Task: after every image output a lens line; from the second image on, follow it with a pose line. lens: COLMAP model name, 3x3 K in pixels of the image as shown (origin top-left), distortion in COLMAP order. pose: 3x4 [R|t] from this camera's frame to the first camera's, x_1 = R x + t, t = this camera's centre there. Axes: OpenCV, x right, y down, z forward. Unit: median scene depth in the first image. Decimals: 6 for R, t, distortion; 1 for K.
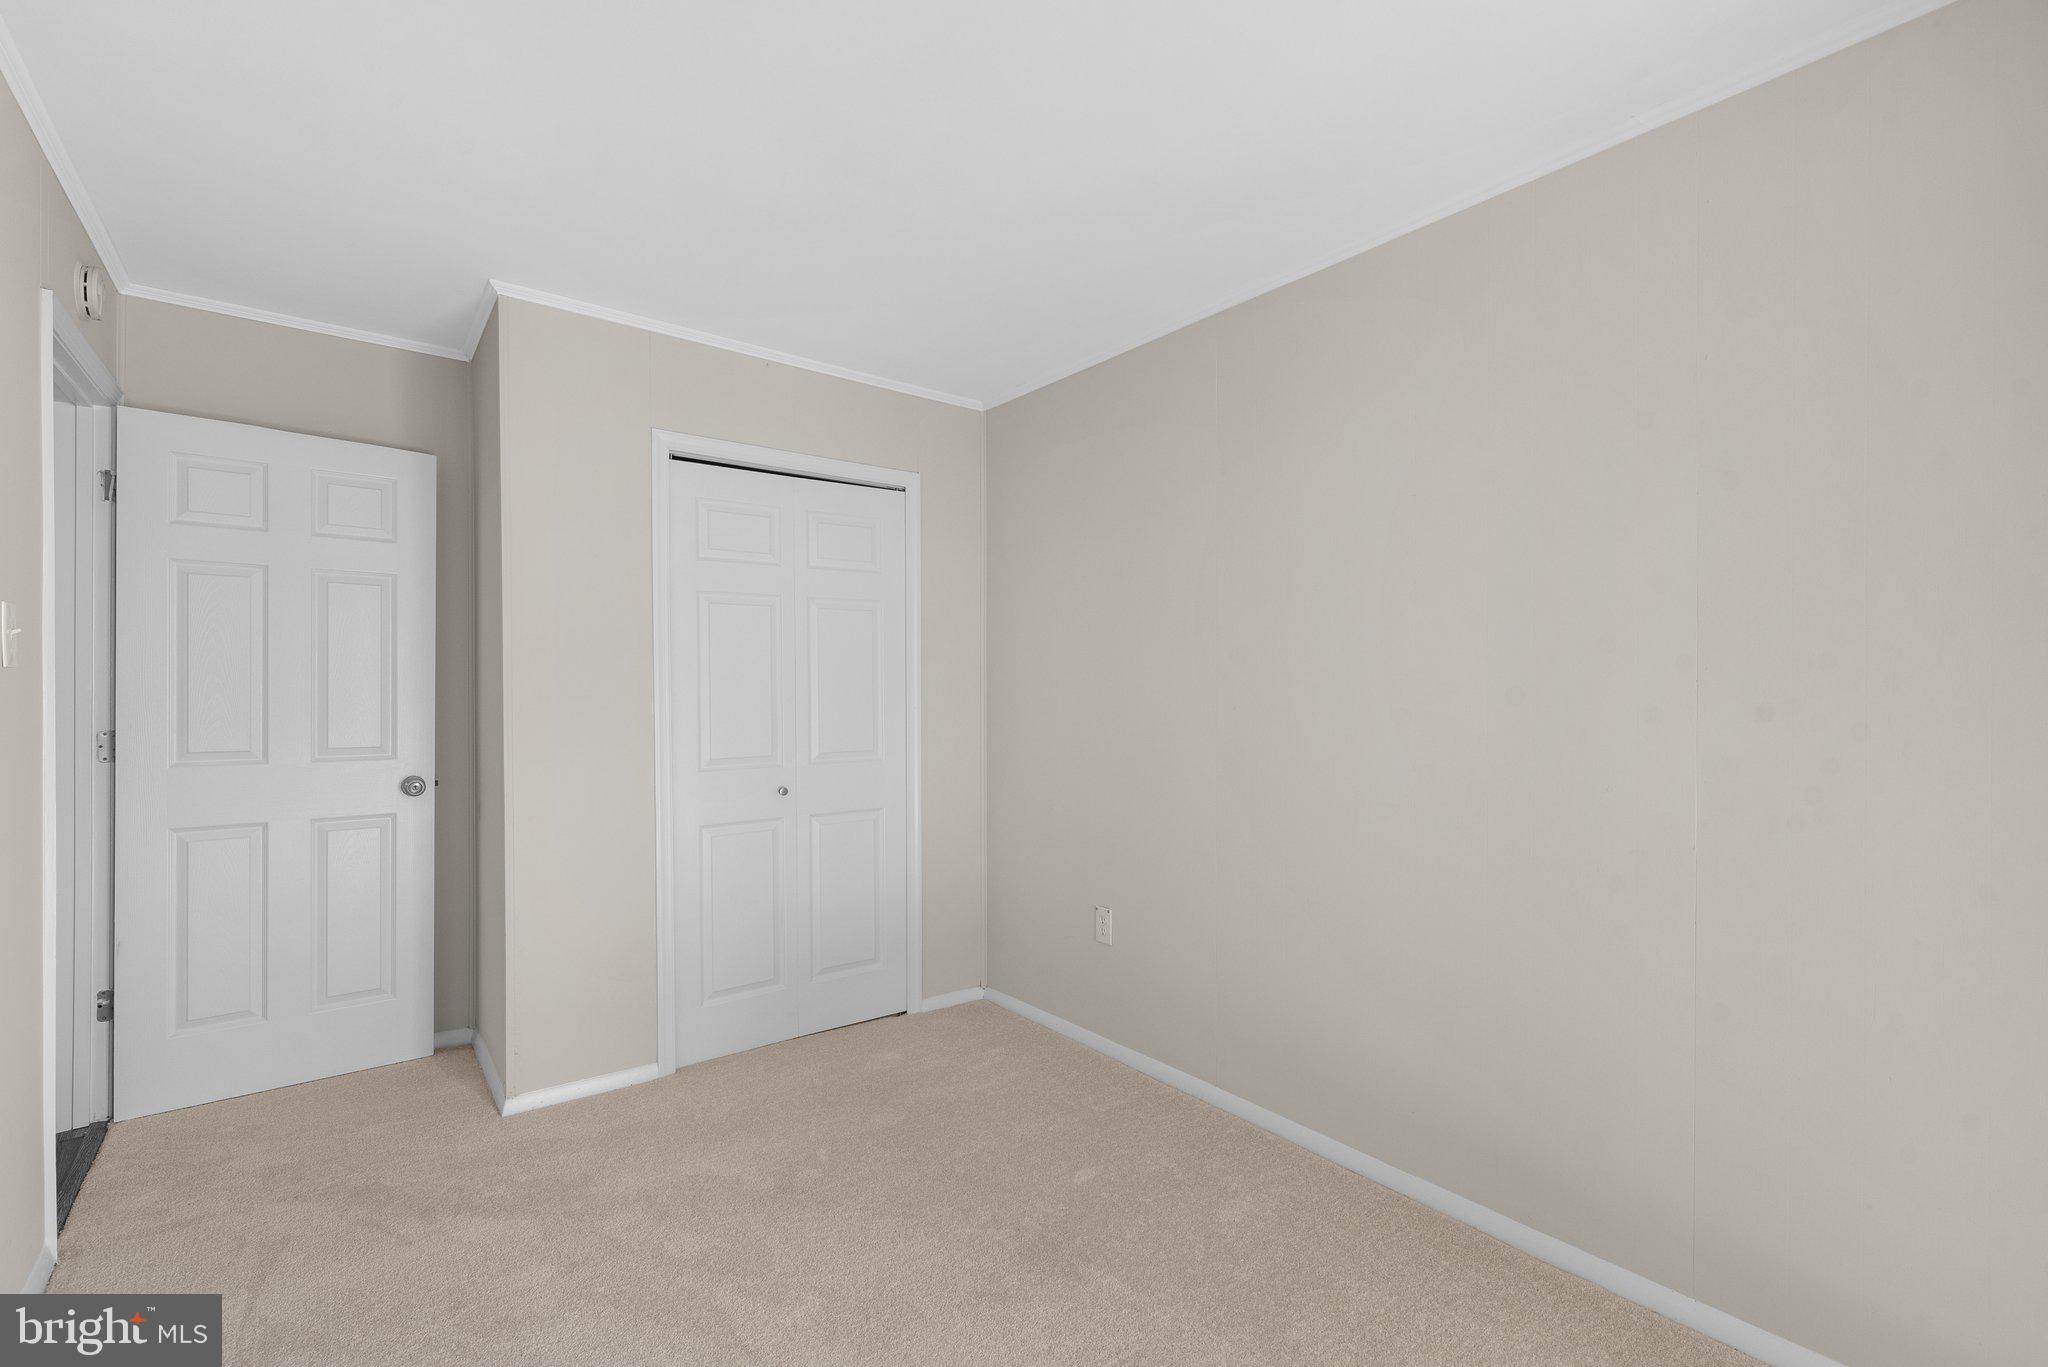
lens RADIAL K [[914.3, 0, 1024.7], [0, 914.3, 691.4], [0, 0, 1]] dist [-0.000087, -0.000497]
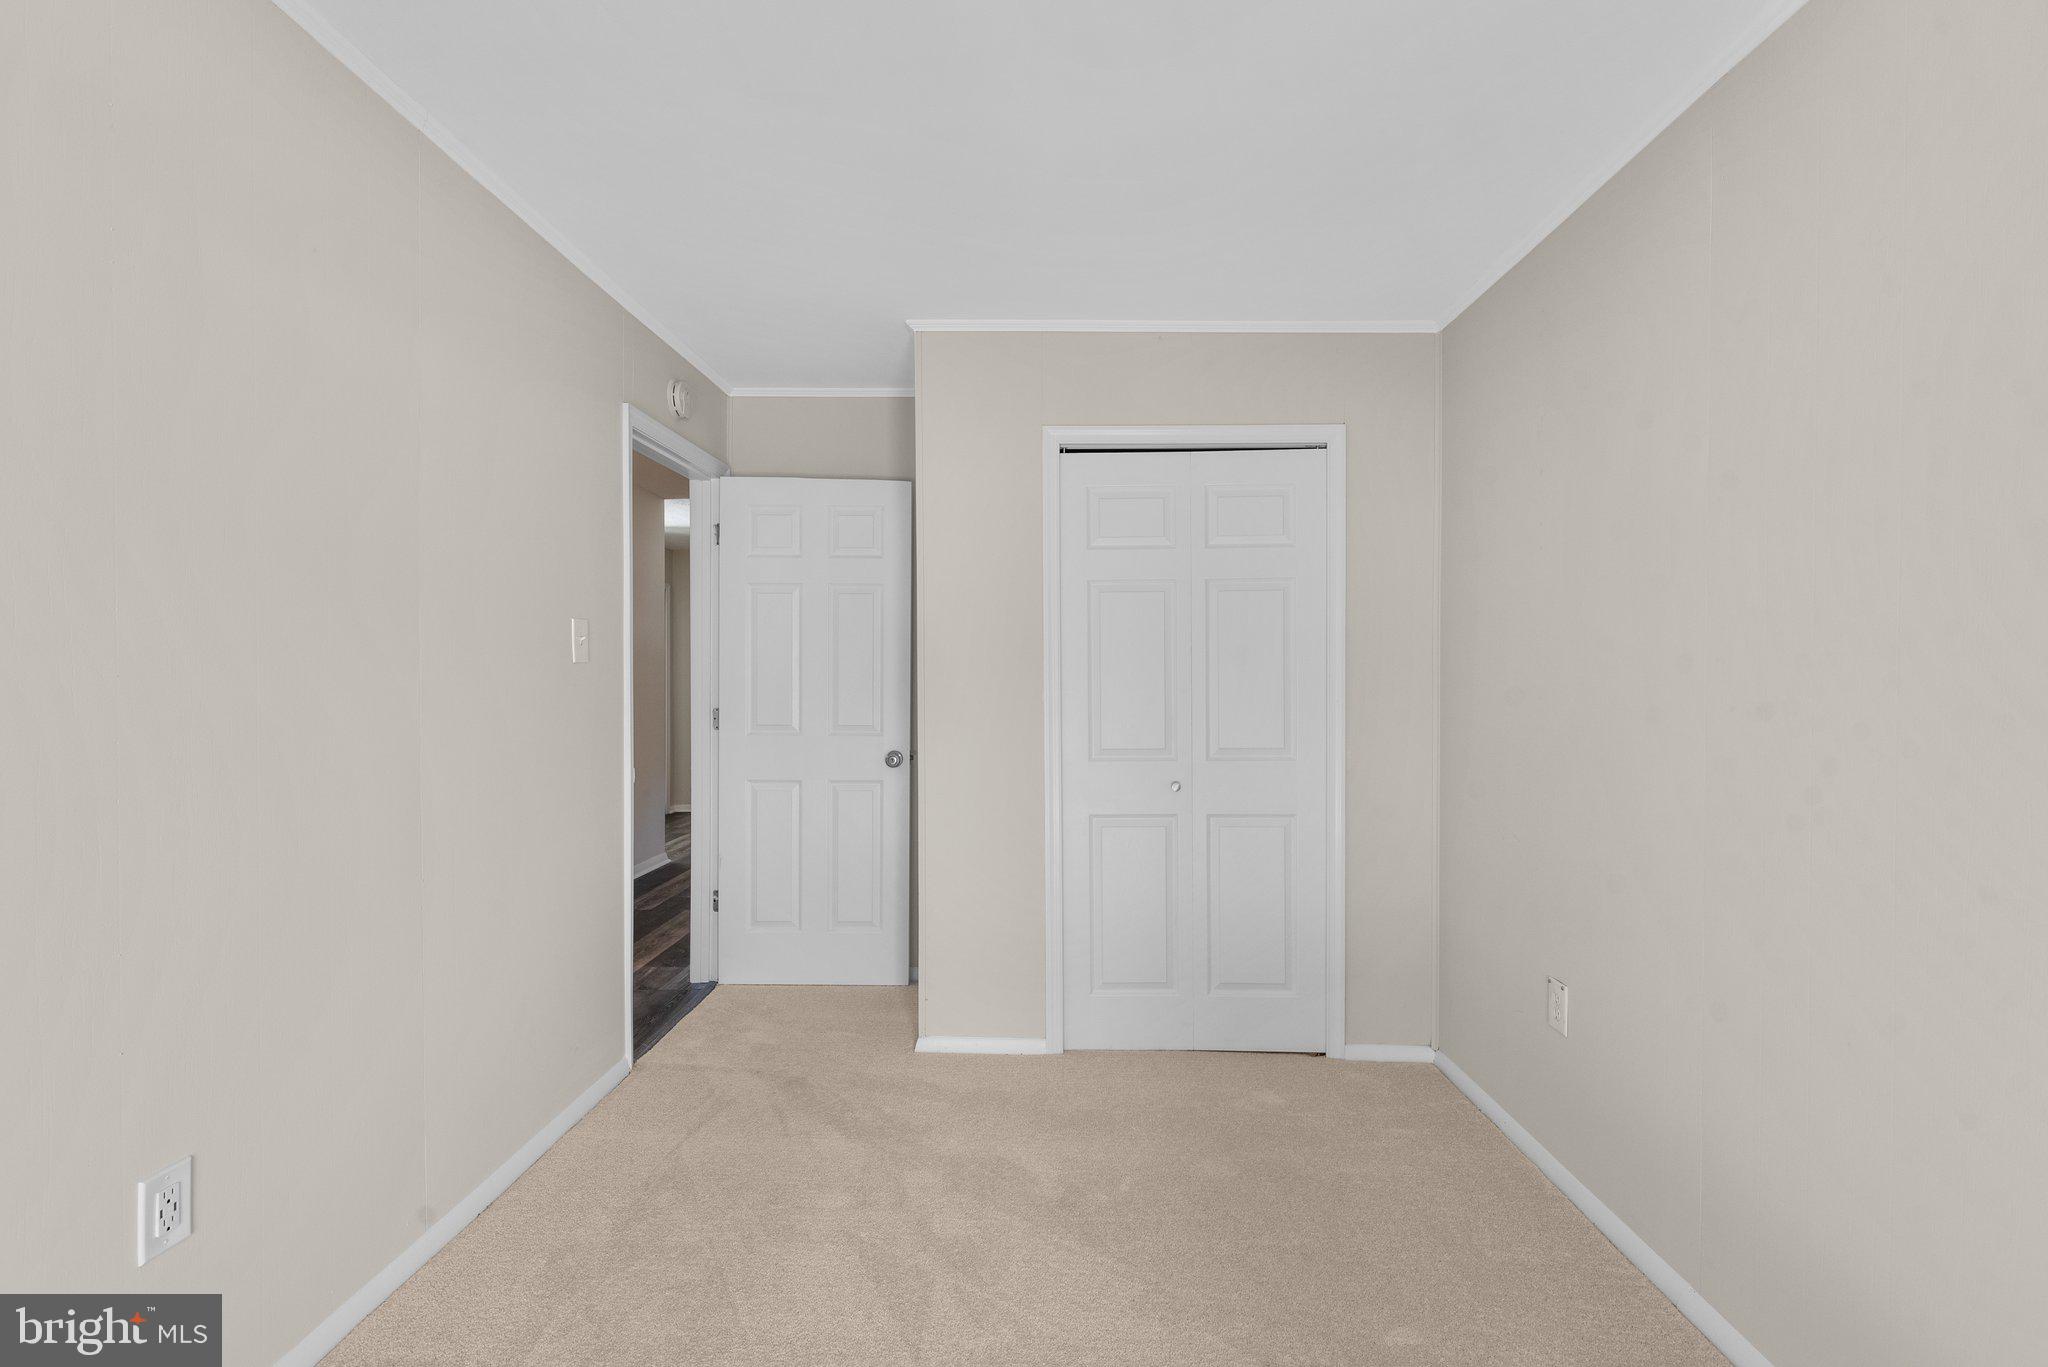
lens RADIAL K [[914.3, 0, 1020.2], [0, 914.3, 687.8], [0, 0, 1]] dist [-0.000087, -0.000497]
pose [[0.769403, 0.008127, -0.638711, 0.234177], [-0.002279, 0.999948, 0.009978, -0.002198], [0.638759, -0.006221, 0.769382, 0.187058]]
